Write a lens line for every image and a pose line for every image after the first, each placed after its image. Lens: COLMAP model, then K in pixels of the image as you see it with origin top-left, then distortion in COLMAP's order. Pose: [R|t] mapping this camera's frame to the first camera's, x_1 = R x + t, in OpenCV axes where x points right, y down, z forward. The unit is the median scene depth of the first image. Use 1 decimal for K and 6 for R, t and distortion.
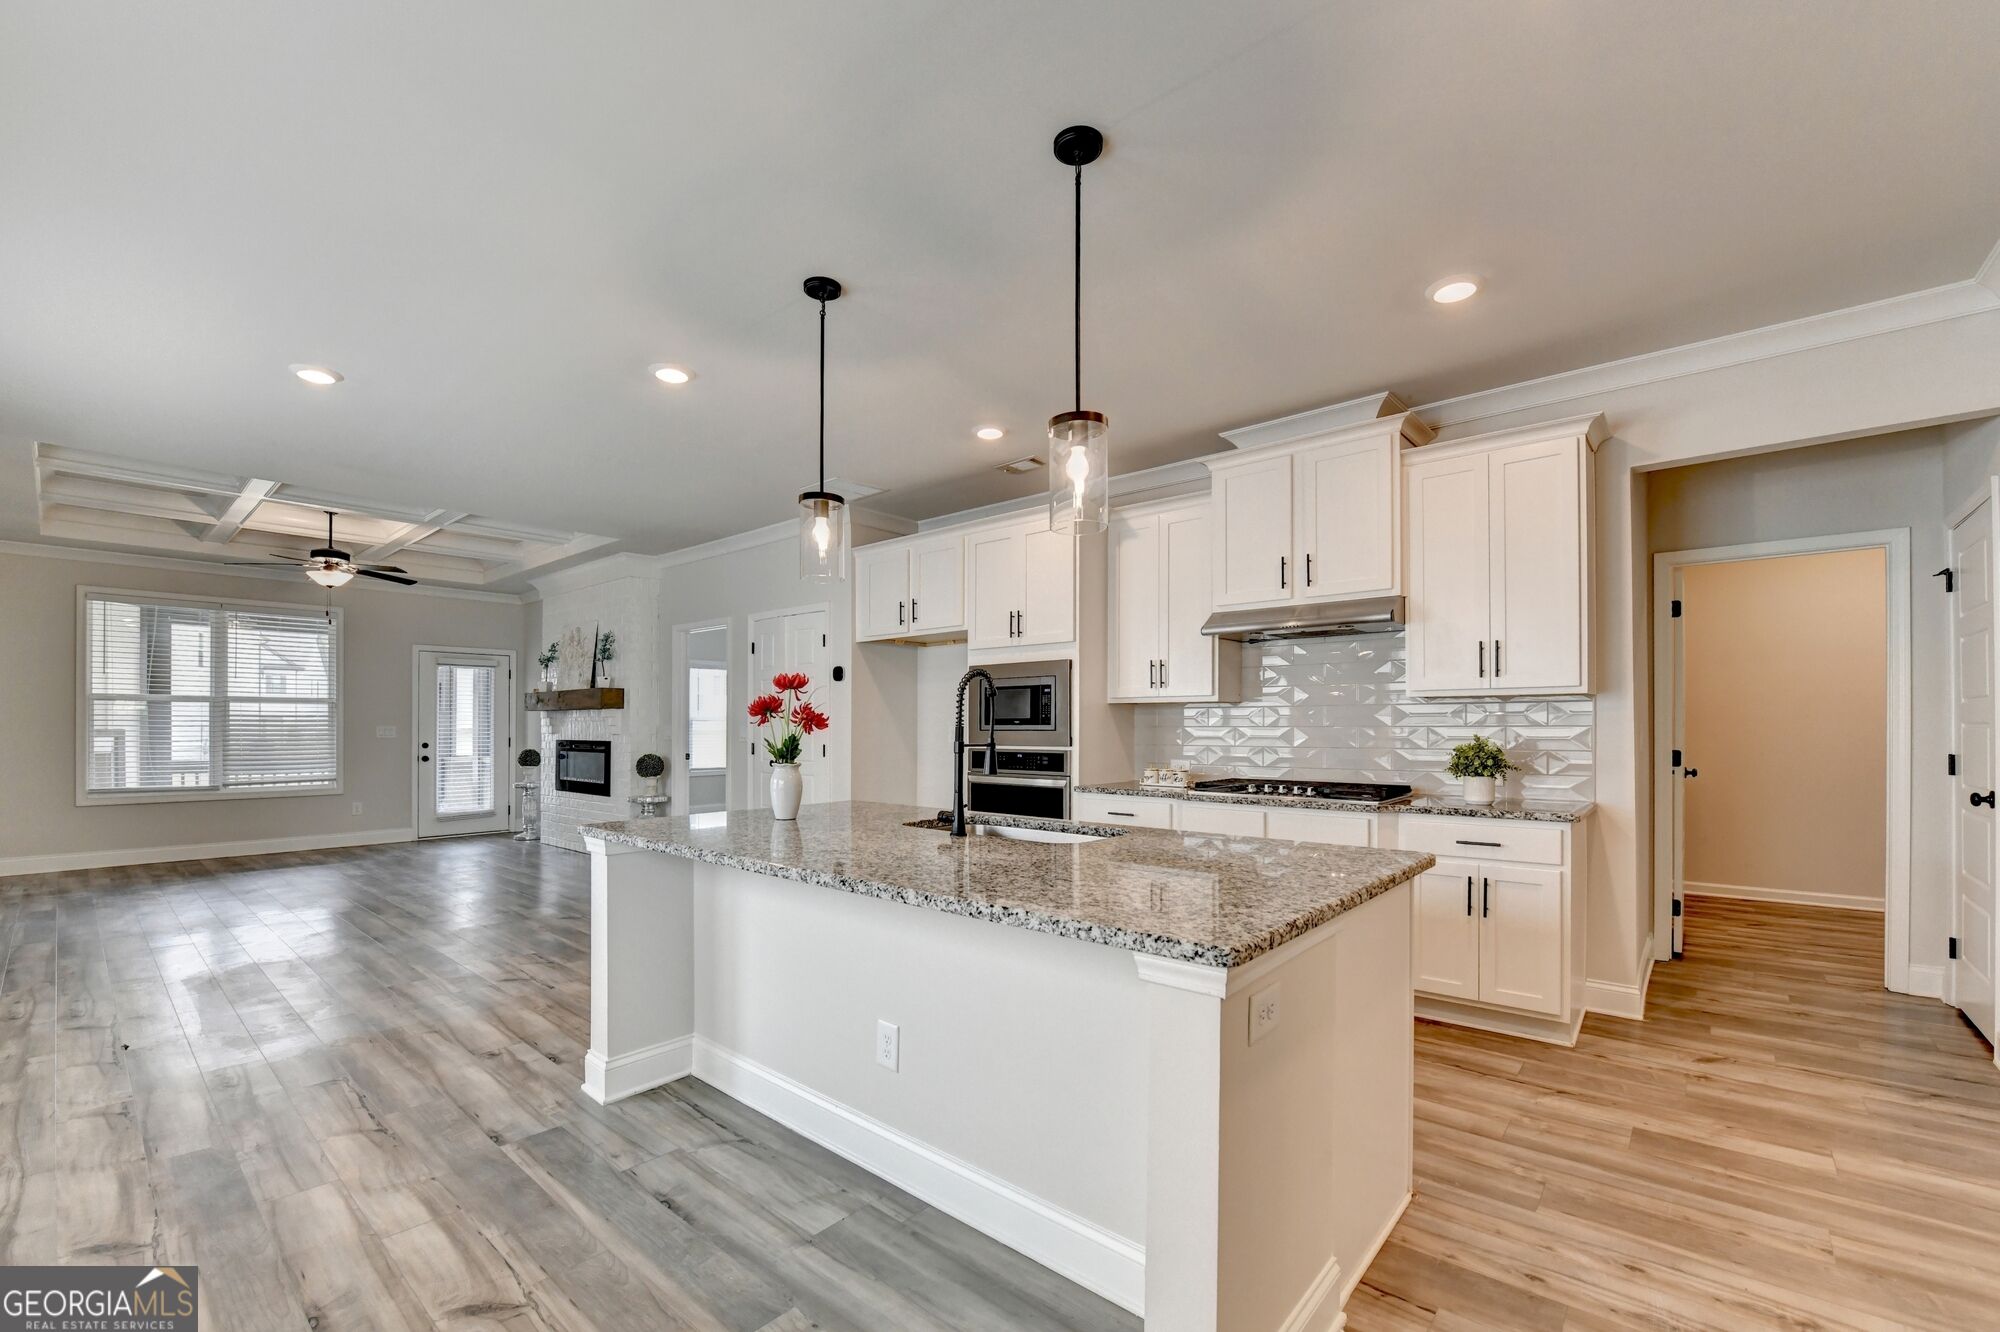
lens RADIAL K [[841.9, 0, 996.7], [0, 841.9, 723.2], [0, 0, 1]] dist [-0.000309, -0.006421]
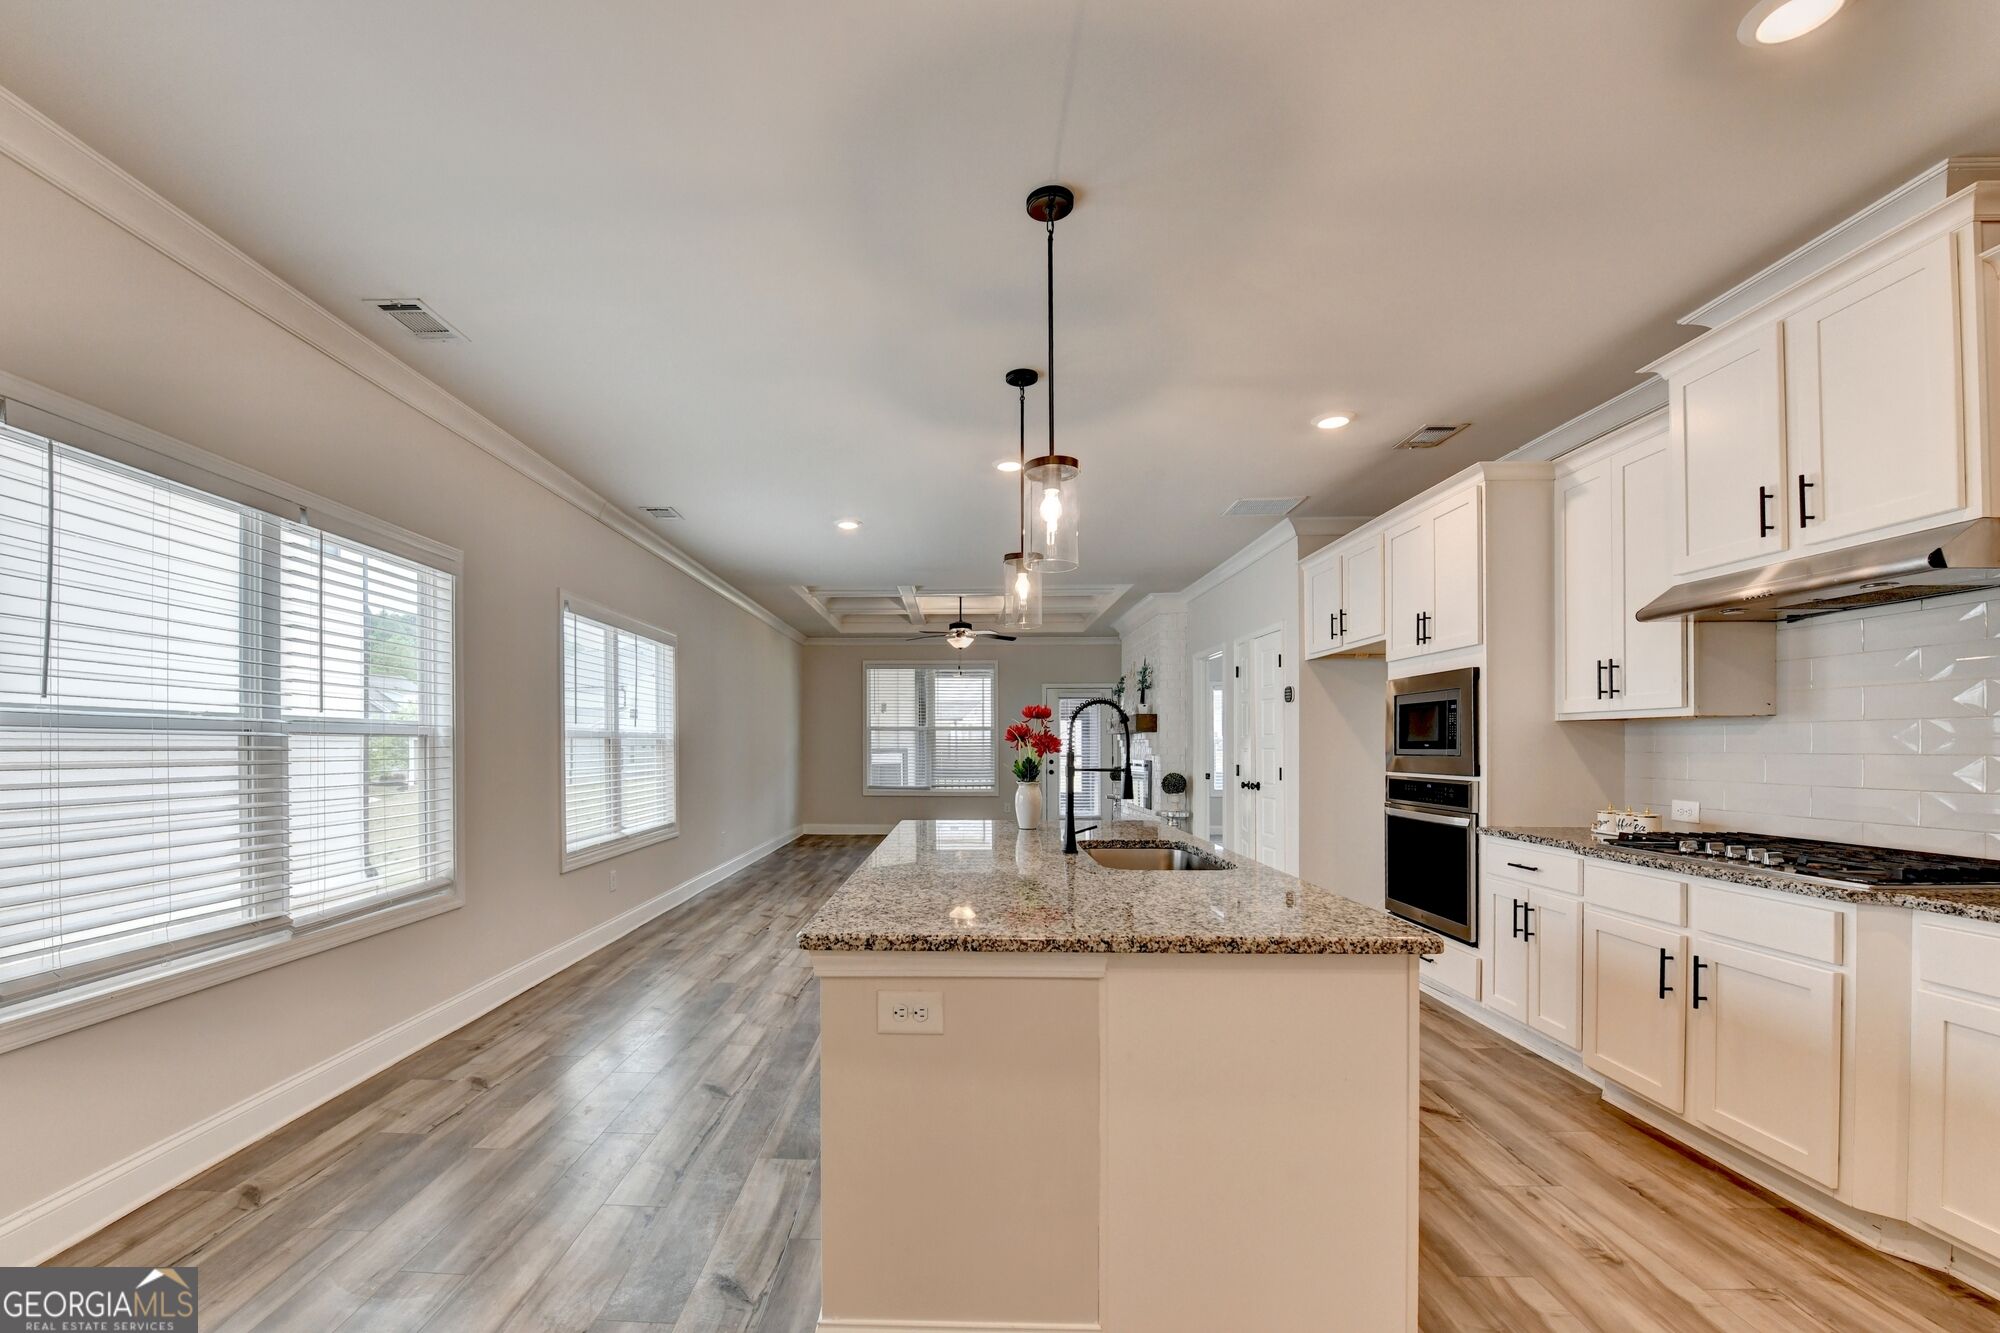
lens RADIAL K [[838.9, 0, 924.2], [0, 838.9, 740.7], [0, 0, 1]] dist [-0.001505, -0.000694]
pose [[0.625033, -0.002894, -0.780593, 0.367723], [0.000450, 0.999994, -0.003347, -0.003717], [0.780598, 0.001741, 0.625031, 0.095741]]
